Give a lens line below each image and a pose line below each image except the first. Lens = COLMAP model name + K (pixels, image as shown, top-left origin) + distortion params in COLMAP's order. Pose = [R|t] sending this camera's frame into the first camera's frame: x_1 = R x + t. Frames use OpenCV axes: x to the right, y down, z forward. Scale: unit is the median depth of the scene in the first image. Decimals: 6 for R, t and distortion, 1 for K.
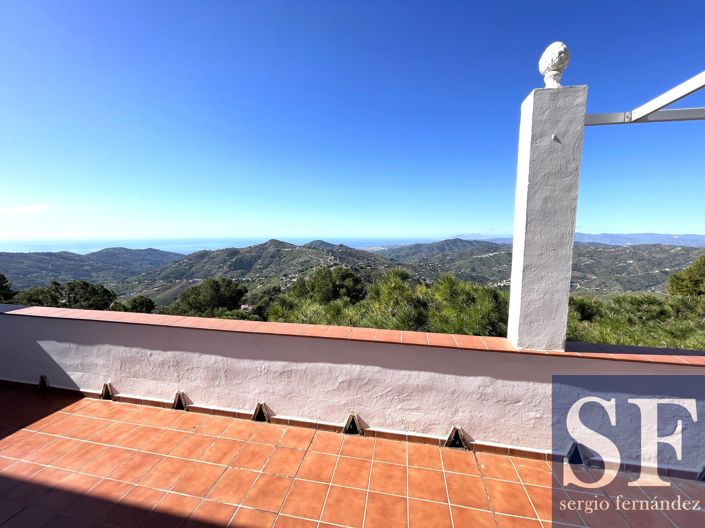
lens RADIAL K [[283.9, 0, 348.2], [0, 283.9, 265.1], [0, 0, 1]] dist [-0.000392, 0.000171]
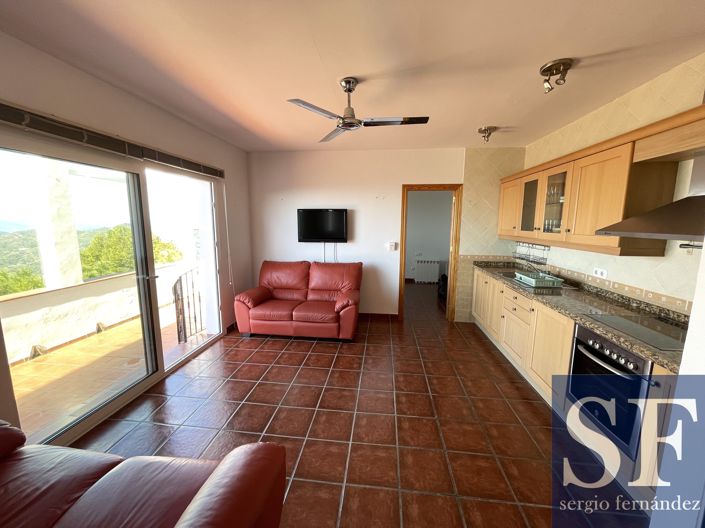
lens RADIAL K [[283.9, 0, 354.2], [0, 283.9, 264.4], [0, 0, 1]] dist [-0.000392, 0.000171]
pose [[-0.078989, -0.153728, 0.984951, -1.348891], [0.104259, 0.981346, 0.161527, 0.041940], [-0.991409, 0.115449, -0.061488, -0.813351]]
